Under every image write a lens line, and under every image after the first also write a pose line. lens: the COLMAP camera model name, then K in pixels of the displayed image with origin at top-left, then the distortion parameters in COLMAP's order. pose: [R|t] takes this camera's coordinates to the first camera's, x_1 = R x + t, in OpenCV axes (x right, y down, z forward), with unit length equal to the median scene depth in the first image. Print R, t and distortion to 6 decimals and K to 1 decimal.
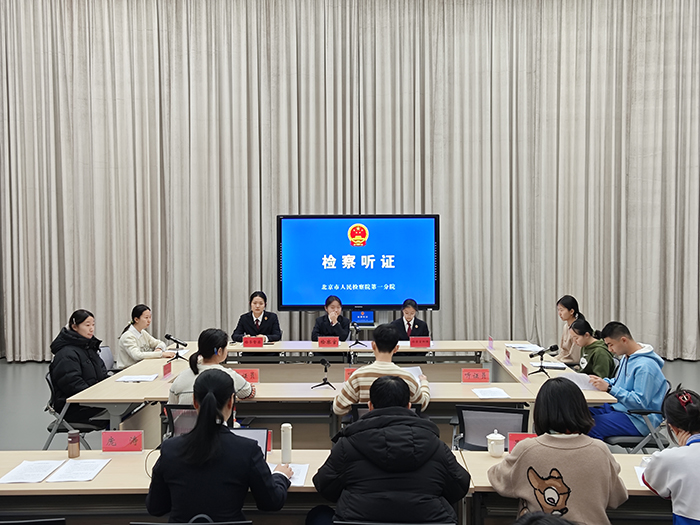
lens RADIAL K [[713.4, 0, 349.1], [0, 713.4, 261.5], [0, 0, 1]] dist [-0.013765, 0.000000]
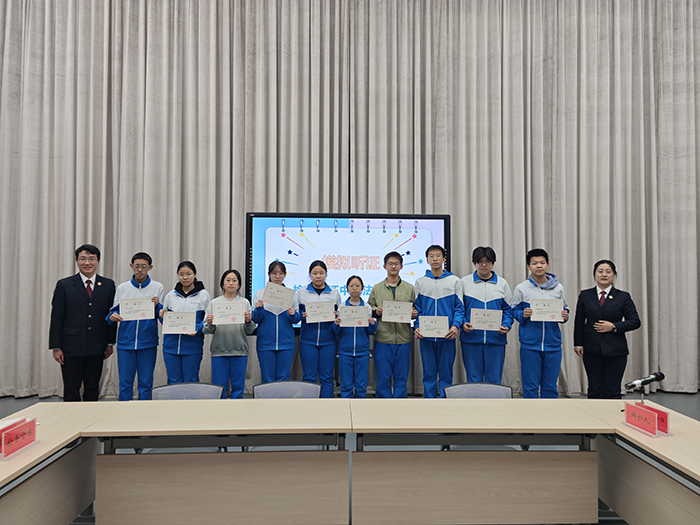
lens RADIAL K [[470.2, 0, 352.4], [0, 470.2, 266.3], [0, 0, 1]] dist [0.032603, -0.005467]
pose [[0.998138, 0.010528, 0.060082, -0.014302], [-0.007226, 0.998464, -0.054925, 0.021313], [-0.060568, 0.054388, 0.996681, 0.447470]]
